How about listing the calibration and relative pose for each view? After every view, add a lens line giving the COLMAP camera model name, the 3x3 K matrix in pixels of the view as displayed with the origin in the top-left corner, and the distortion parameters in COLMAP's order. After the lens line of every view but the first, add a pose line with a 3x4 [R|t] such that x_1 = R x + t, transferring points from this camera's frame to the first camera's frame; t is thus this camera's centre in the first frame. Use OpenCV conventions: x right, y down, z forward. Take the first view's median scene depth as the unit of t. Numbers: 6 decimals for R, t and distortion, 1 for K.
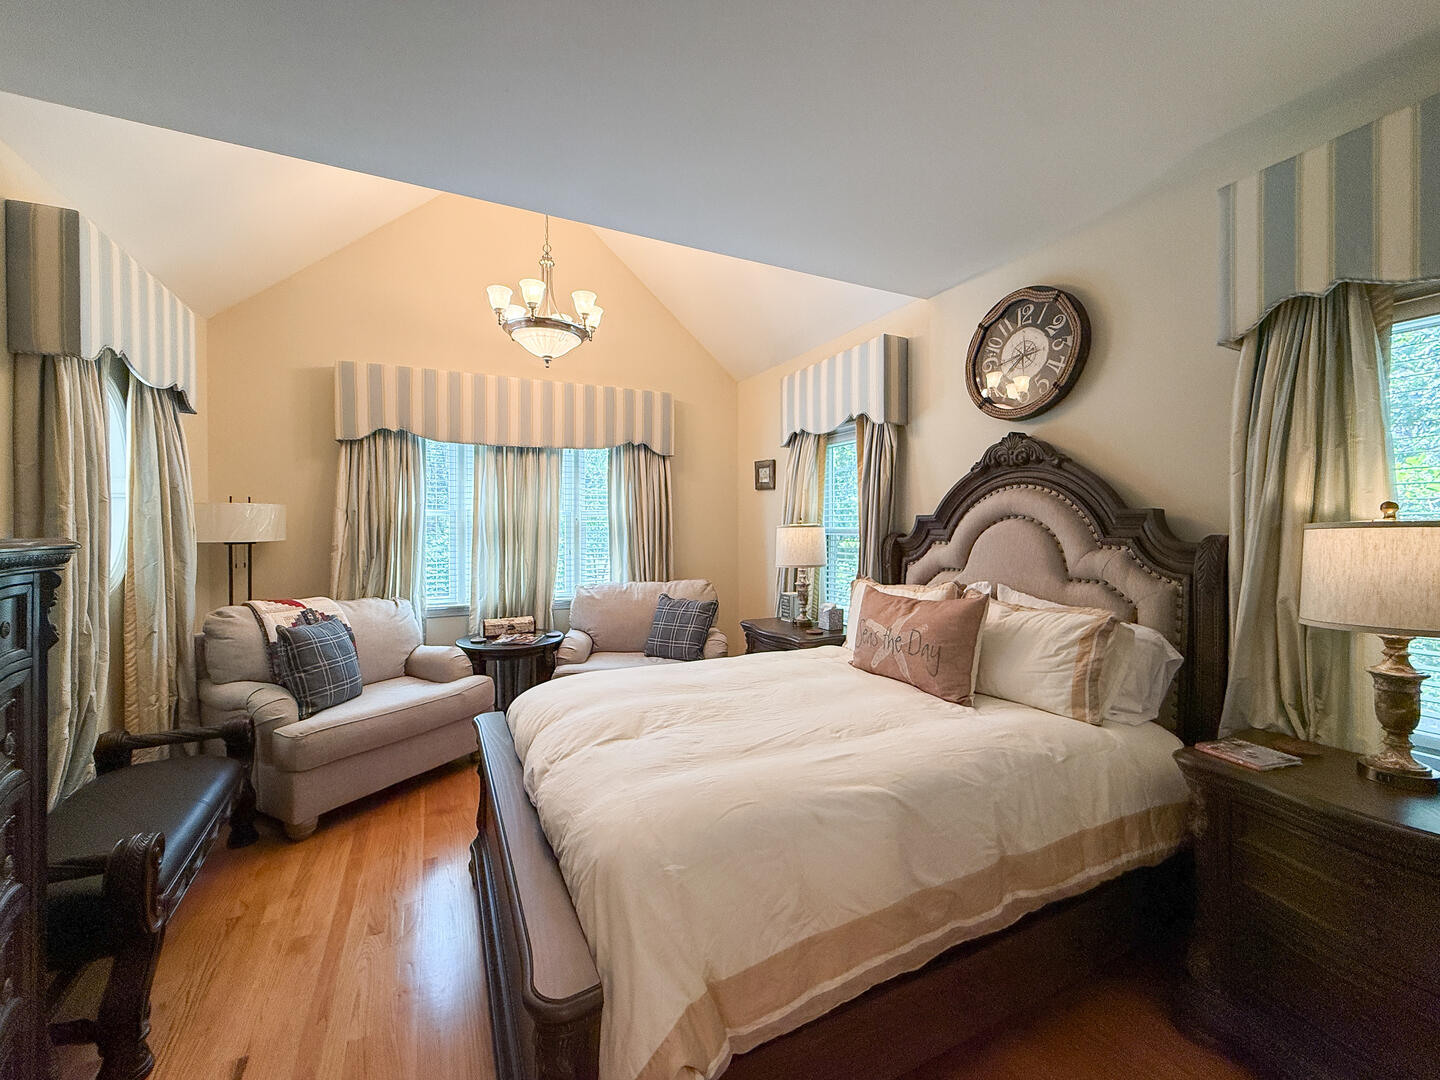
lens RADIAL K [[593.9, 0, 712.7], [0, 593.9, 517.6], [0, 0, 1]] dist [-0.001808, -0.000419]
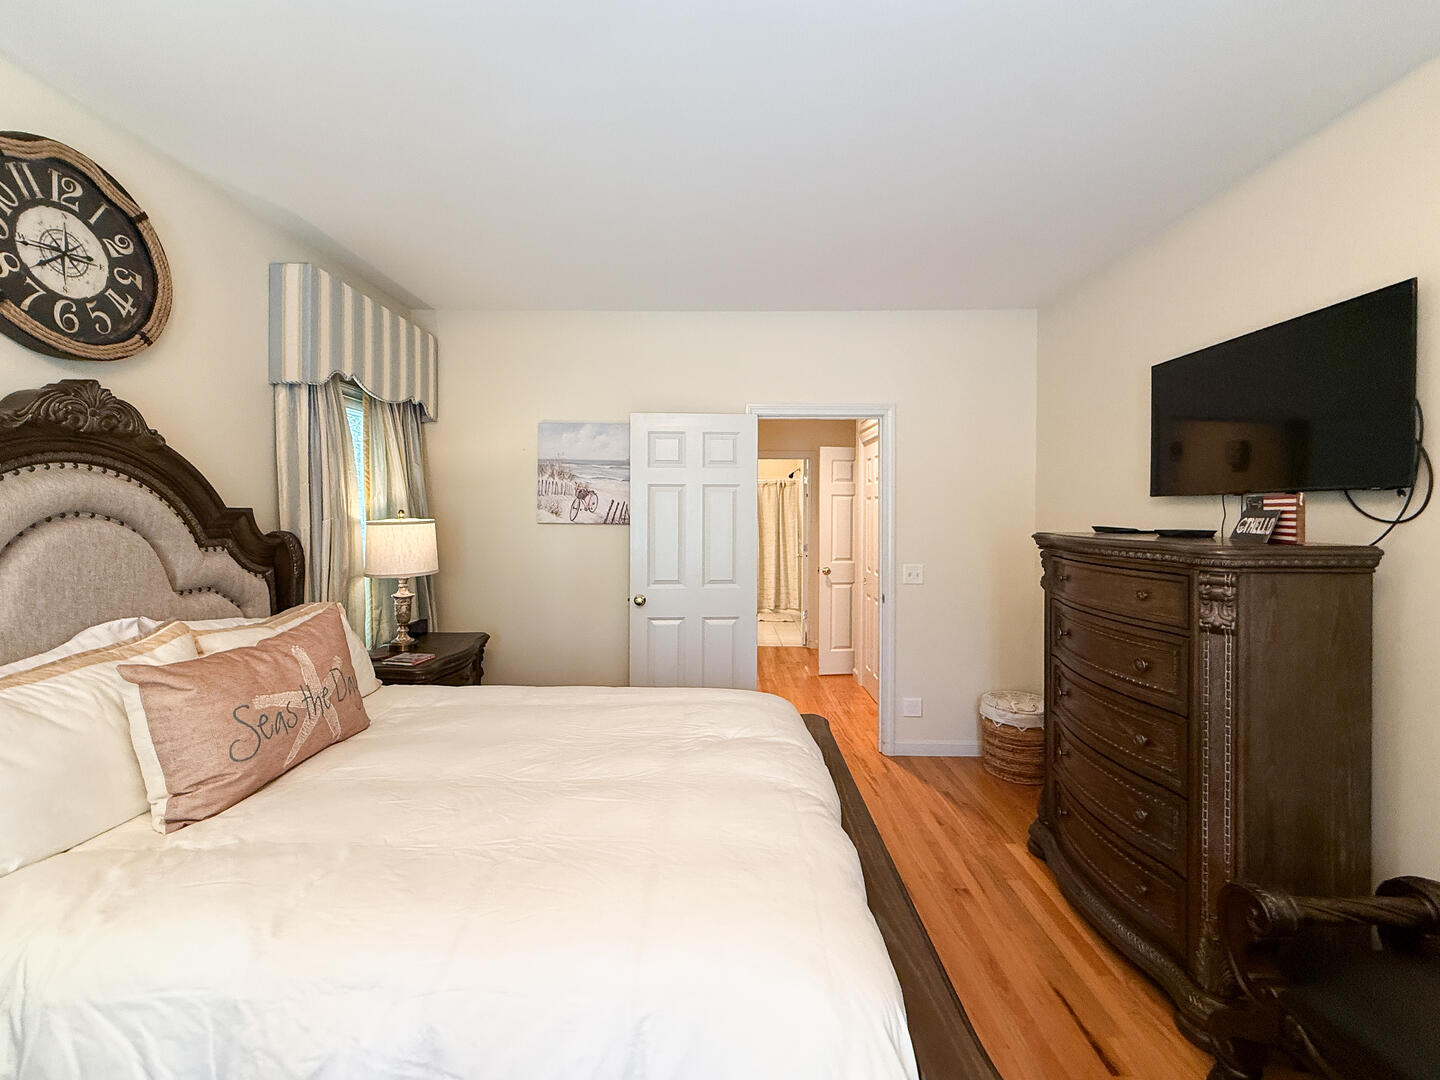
lens RADIAL K [[593.9, 0, 712.7], [0, 593.9, 517.6], [0, 0, 1]] dist [-0.001808, -0.000419]
pose [[-0.899778, -0.002820, 0.436339, -0.351977], [-0.004264, 0.999988, -0.002330, -0.000115], [-0.436328, -0.003957, -0.899779, 1.251030]]
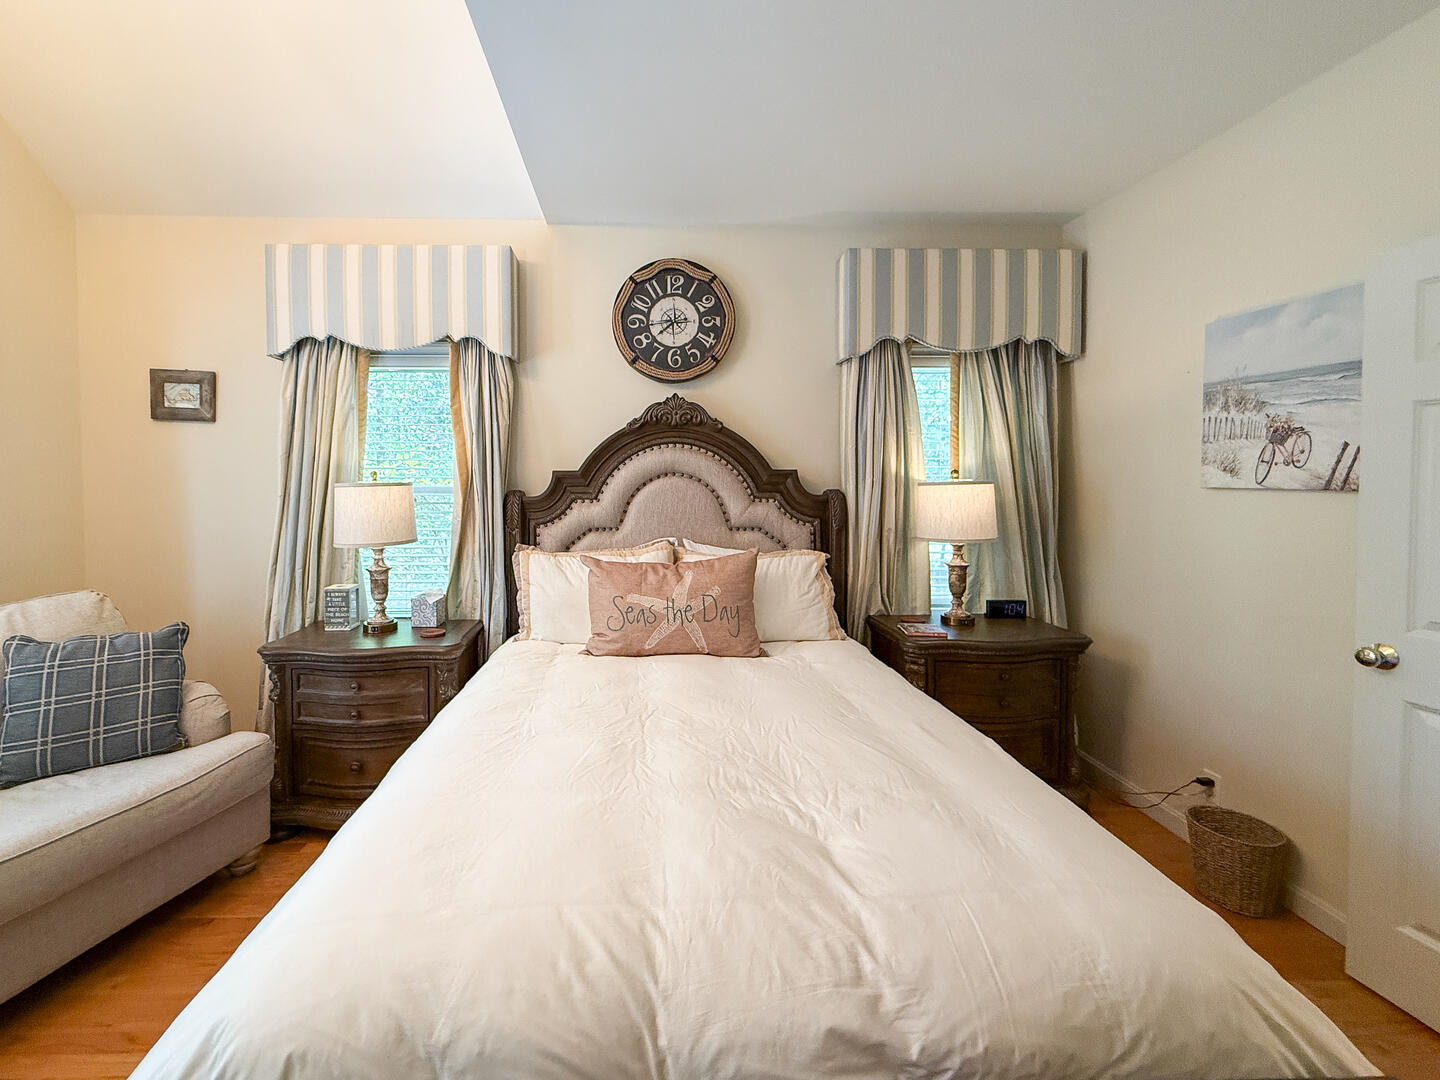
lens RADIAL K [[598.8, 0, 644.7], [0, 598.8, 493.3], [0, 0, 1]] dist [-0.002848, -0.000210]
pose [[0.392108, -0.012053, 0.919840, -0.477815], [-0.012767, 0.999747, 0.018542, 0.012525], [-0.919830, -0.019014, 0.391855, 0.619506]]
